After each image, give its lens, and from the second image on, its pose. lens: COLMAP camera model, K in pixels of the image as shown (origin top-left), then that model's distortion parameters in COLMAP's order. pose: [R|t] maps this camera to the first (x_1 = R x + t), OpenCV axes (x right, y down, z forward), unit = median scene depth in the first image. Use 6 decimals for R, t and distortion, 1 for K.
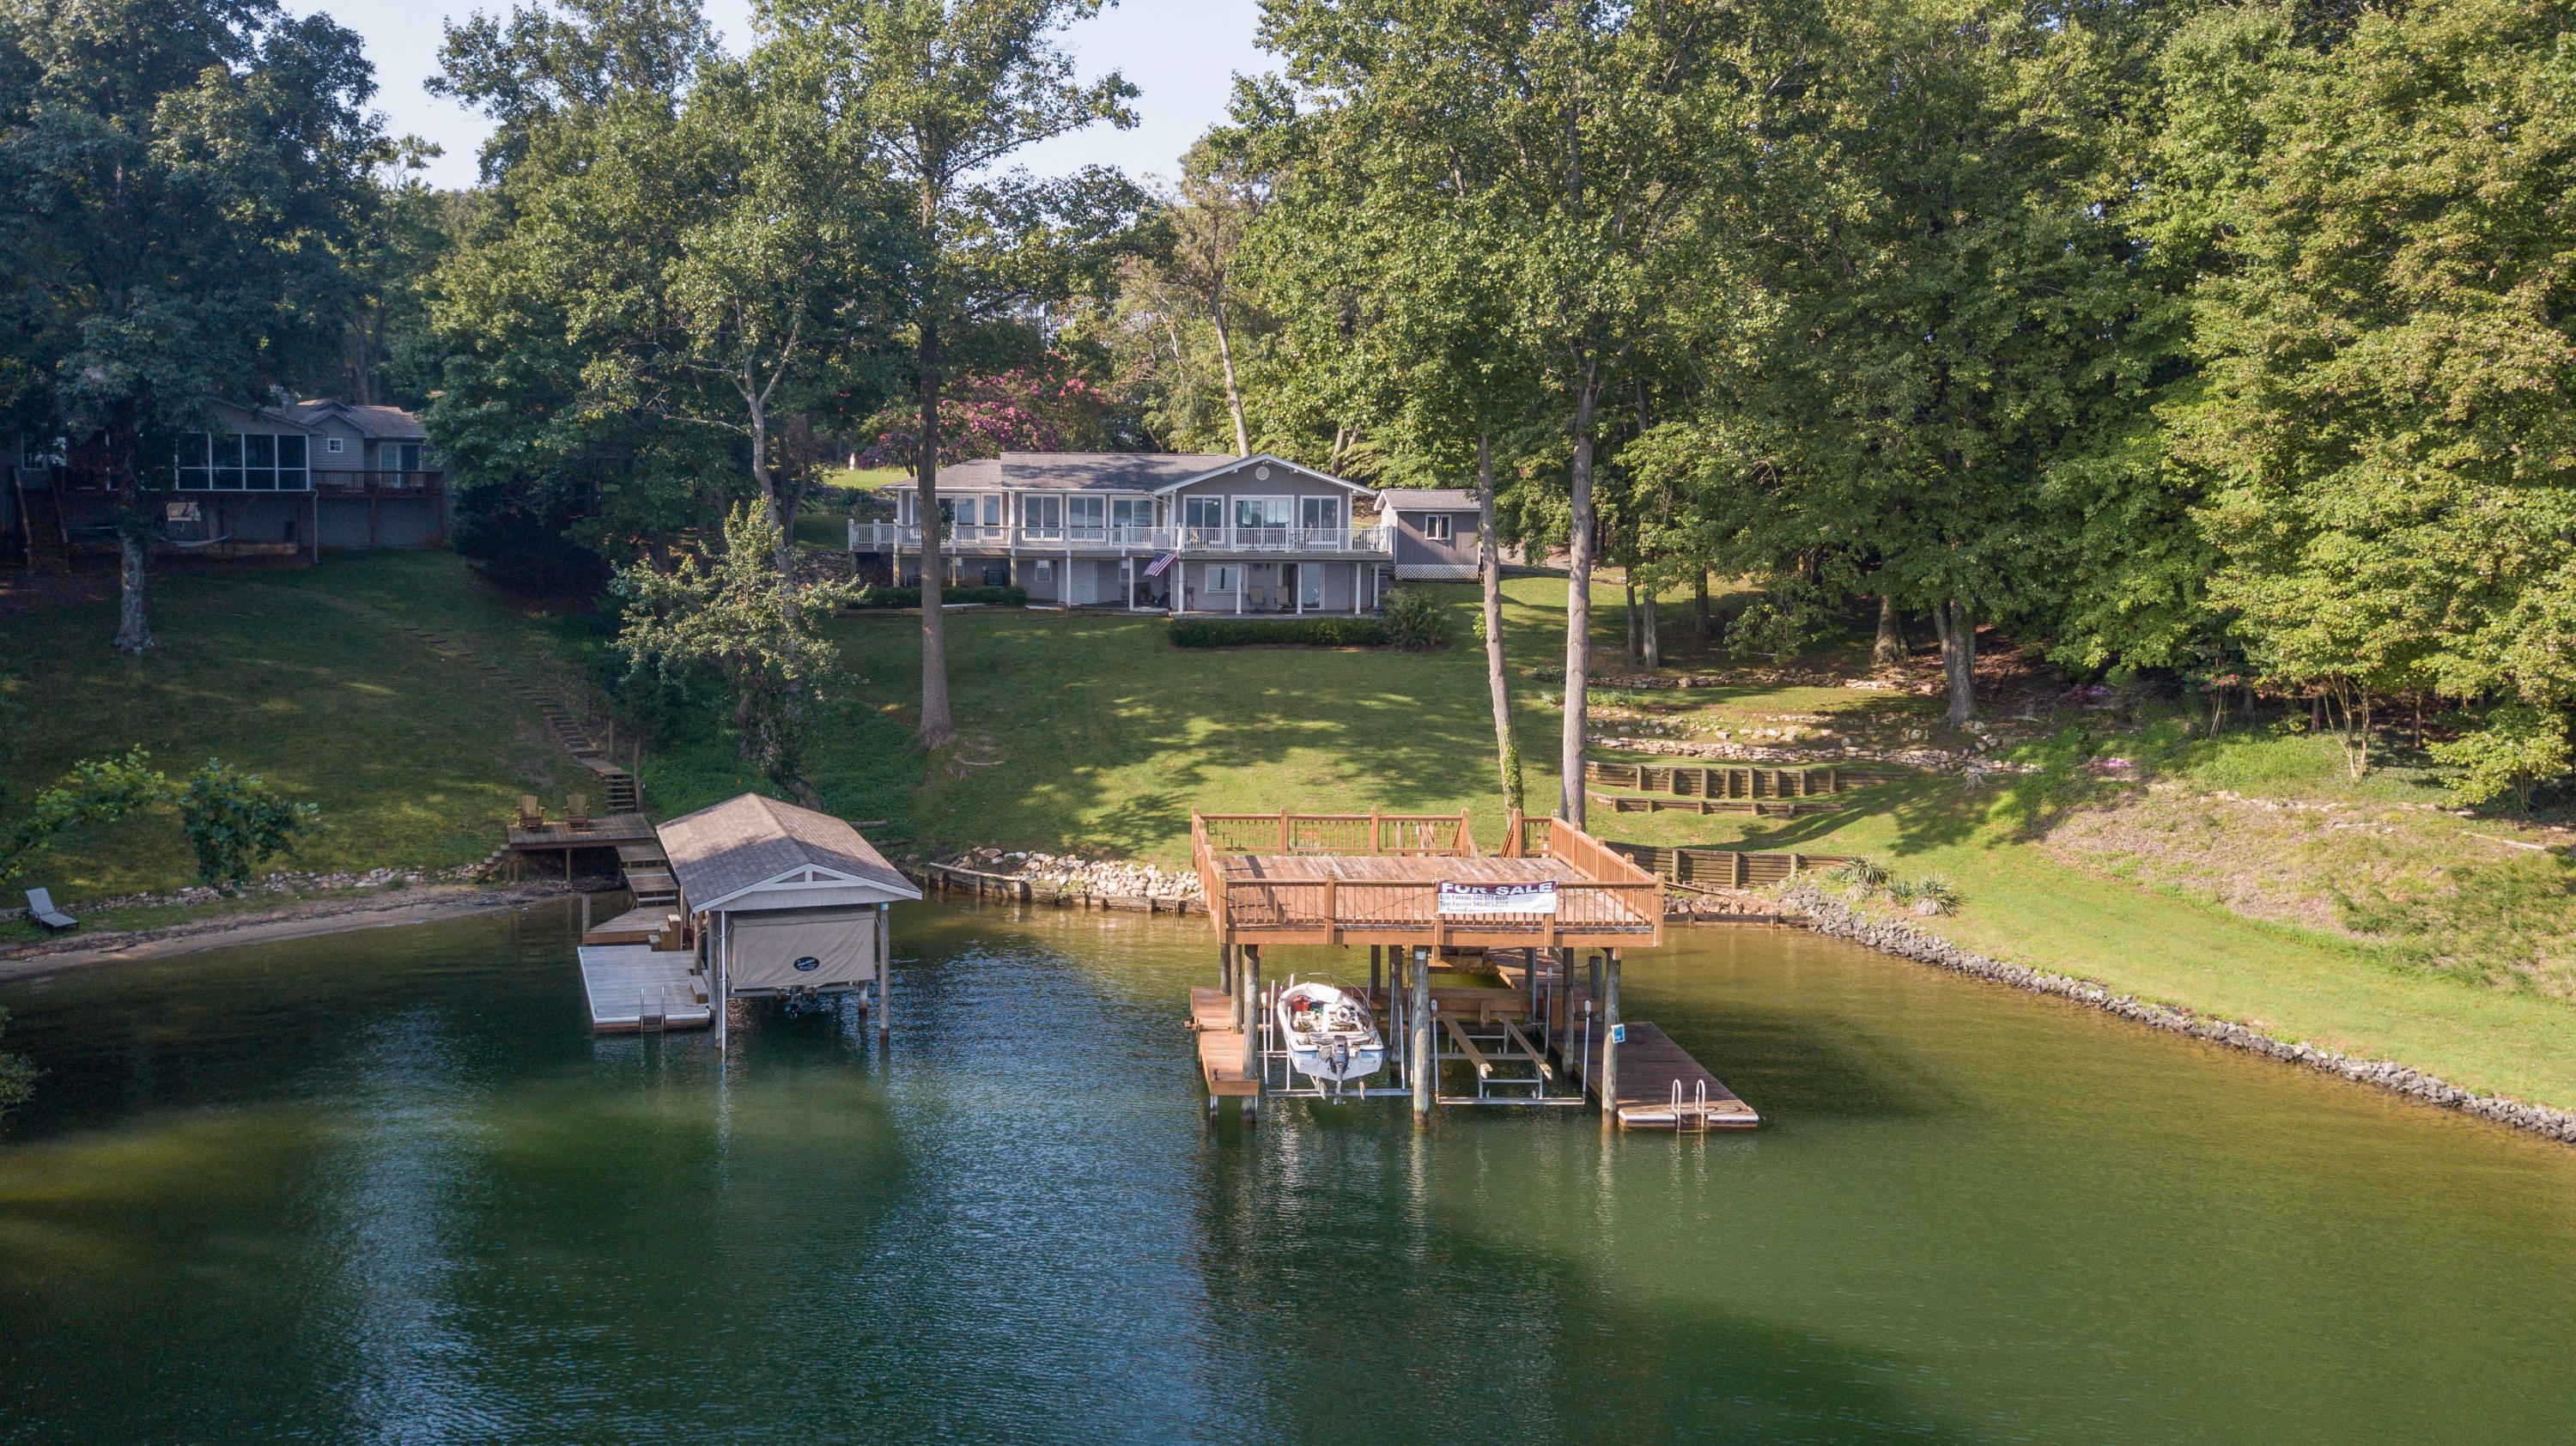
lens RADIAL K [[1998.1, 0, 1115.8], [0, 1998.1, 651.2], [0, 0, 1]] dist [0.062675, -0.117244]
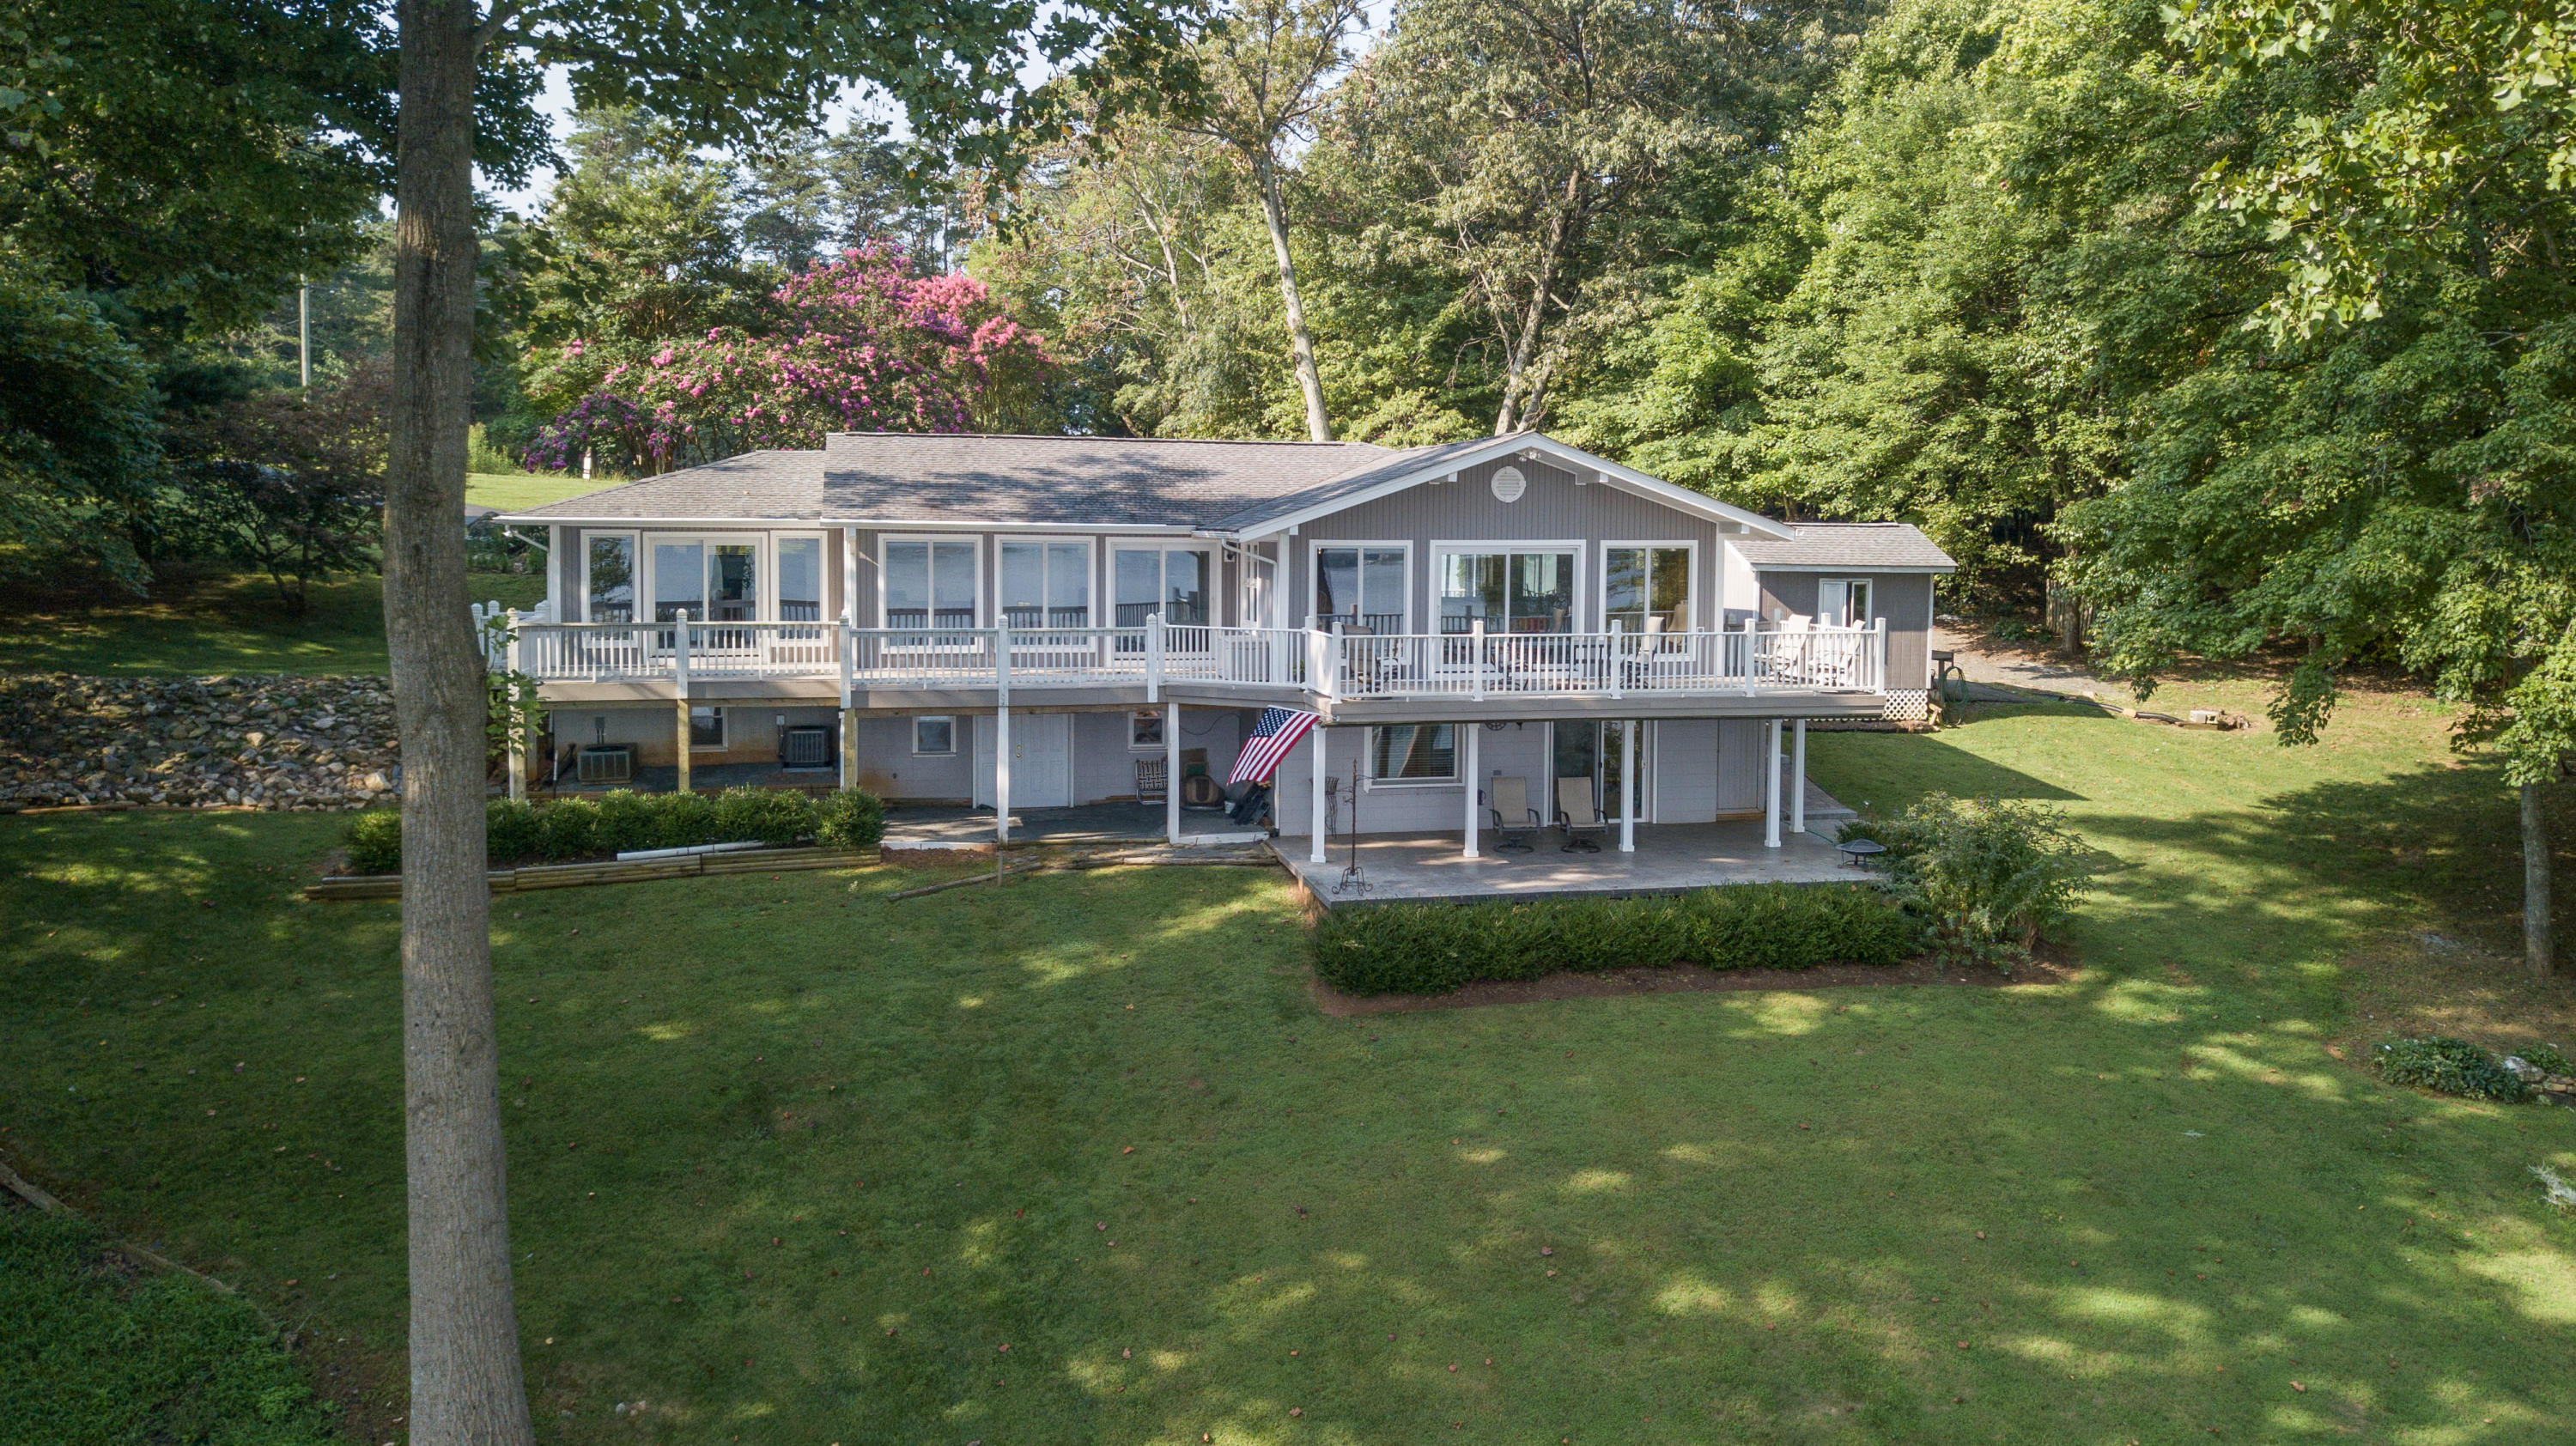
lens RADIAL K [[2053.9, 0, 1424.4], [0, 2053.9, 639.0], [0, 0, 1]] dist [-0.007625, 0.010125]
pose [[0.982089, -0.008408, 0.188232, -0.025600], [0.011767, 0.999791, -0.016733, -0.074451], [-0.188052, 0.018649, 0.981982, 0.864214]]
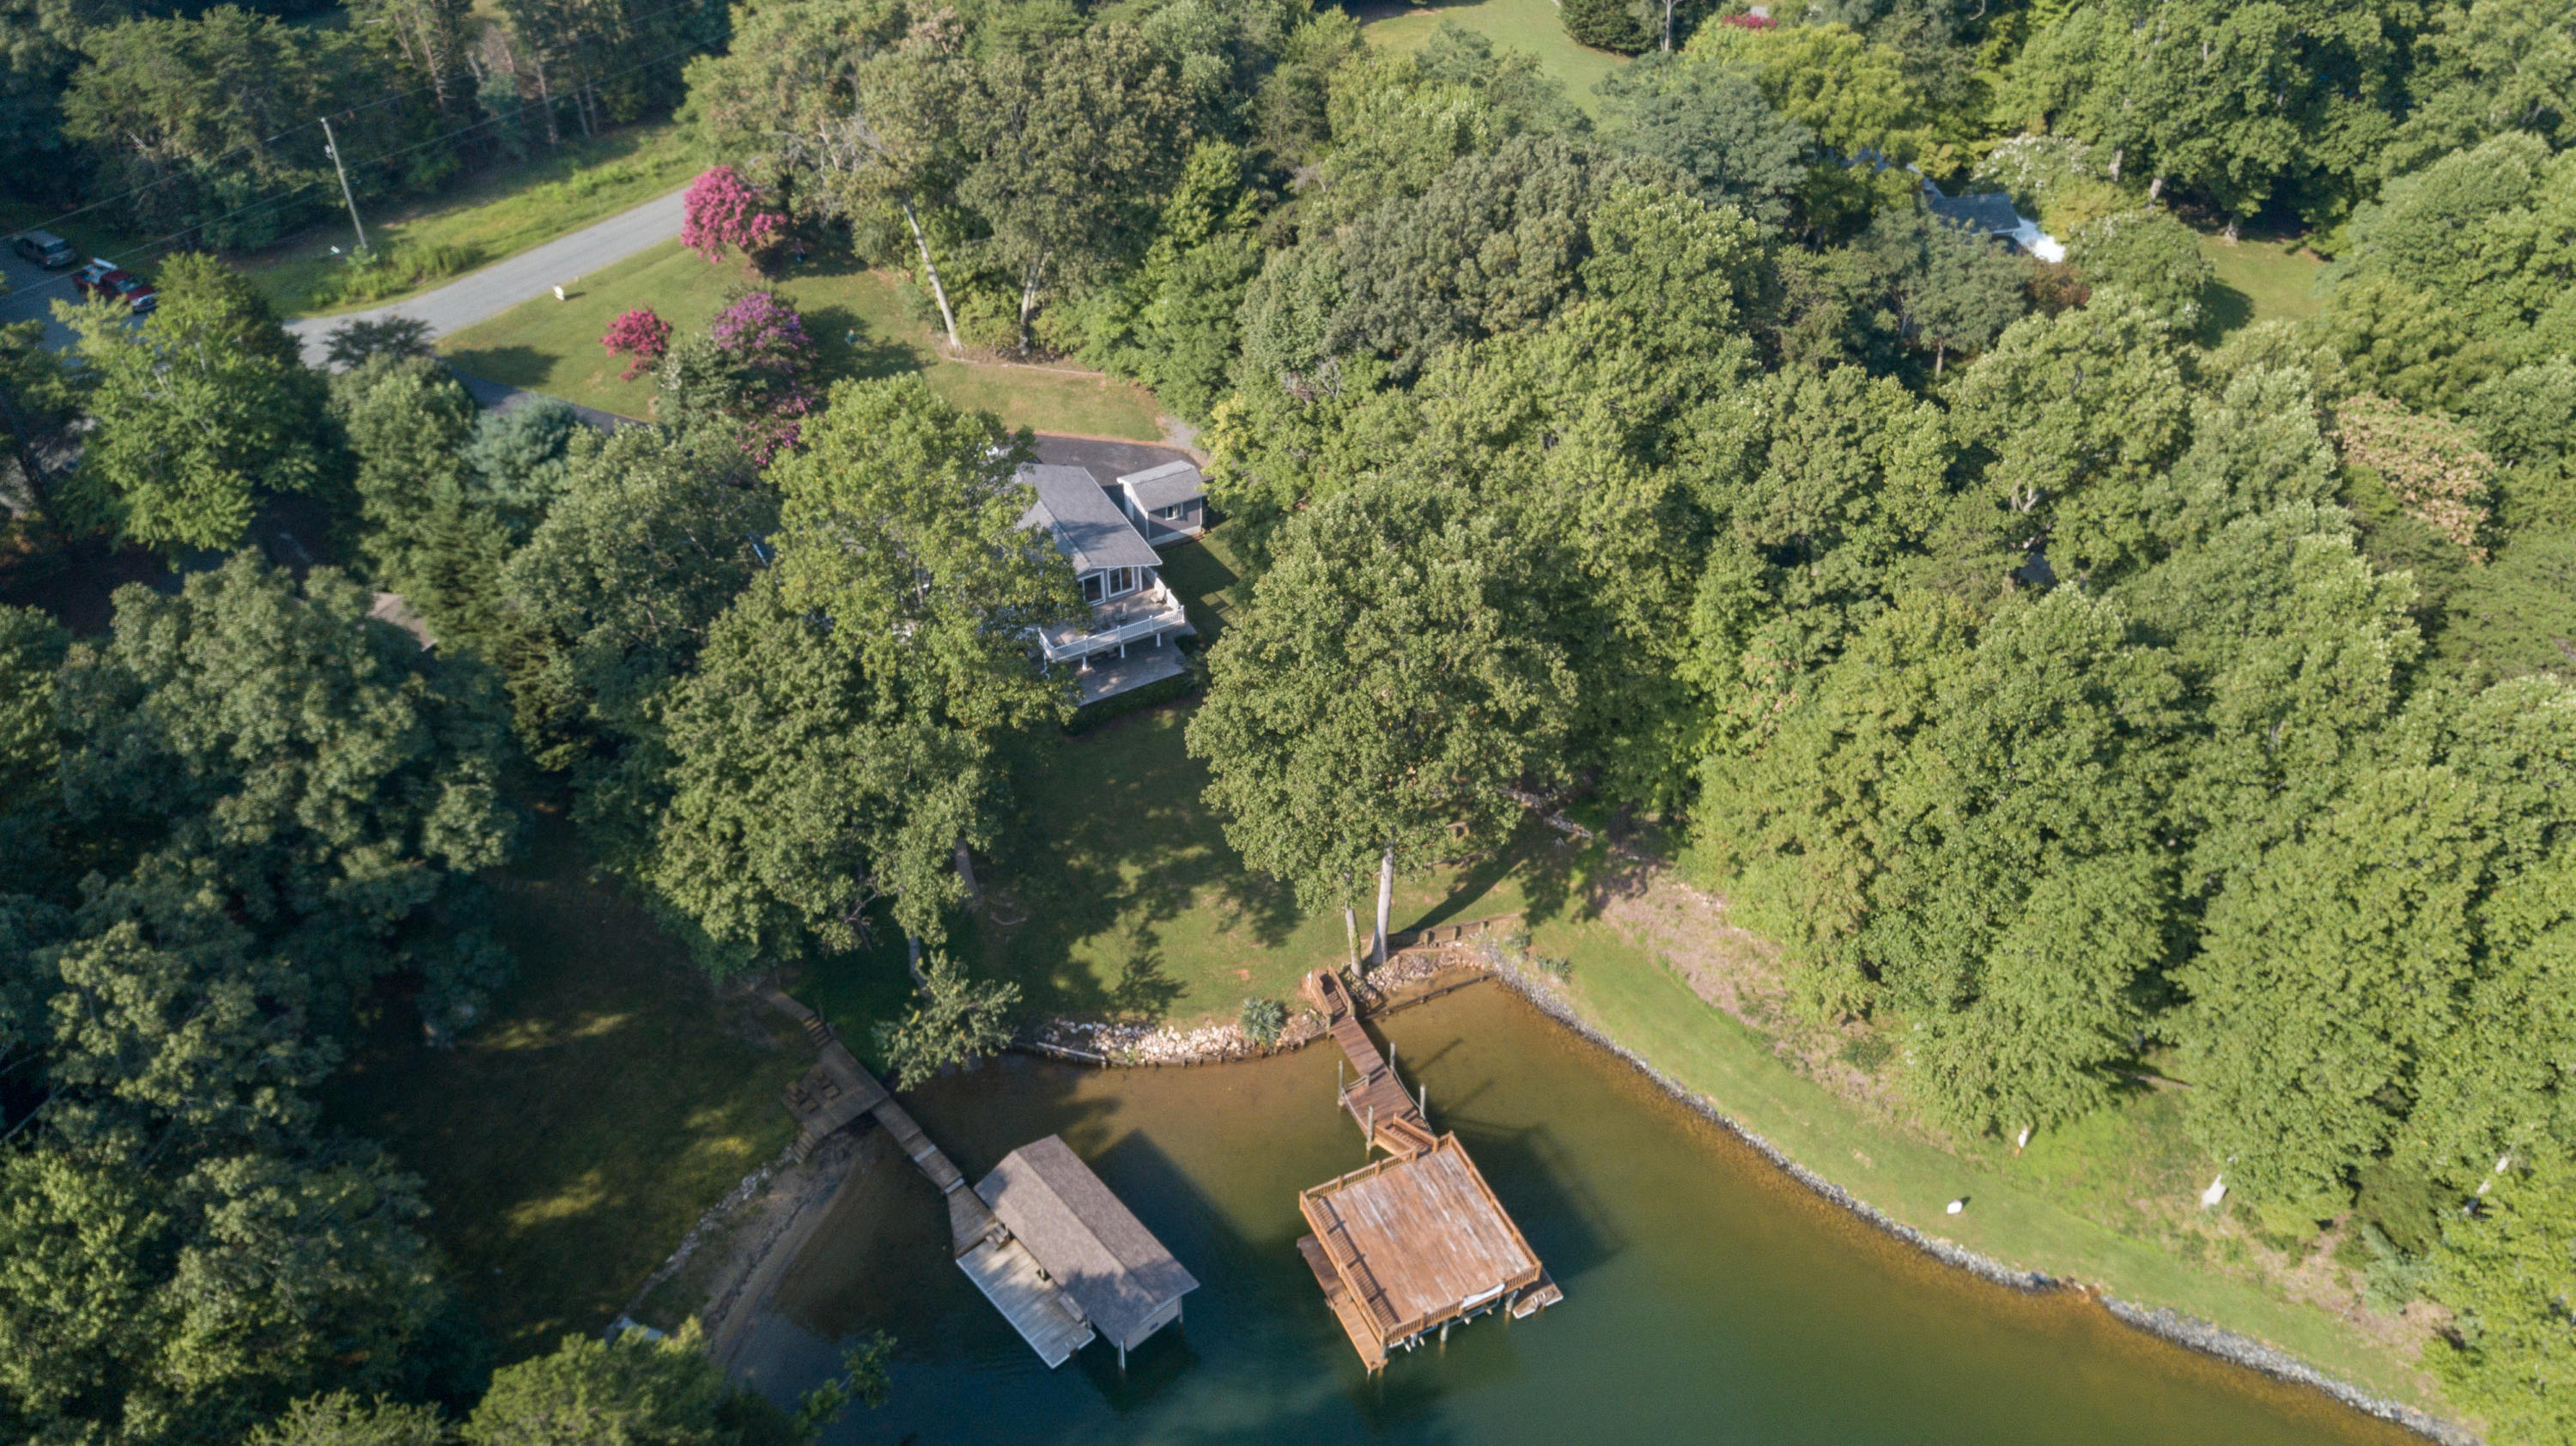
lens RADIAL K [[1965.2, 0, 1282.3], [0, 1965.2, 763.8], [0, 0, 1]] dist [0.020698, -0.033936]
pose [[0.907694, -0.273946, 0.317876, -0.383672], [0.023553, 0.789575, 0.613202, -1.158703], [-0.418972, -0.549112, 0.723145, -0.182035]]
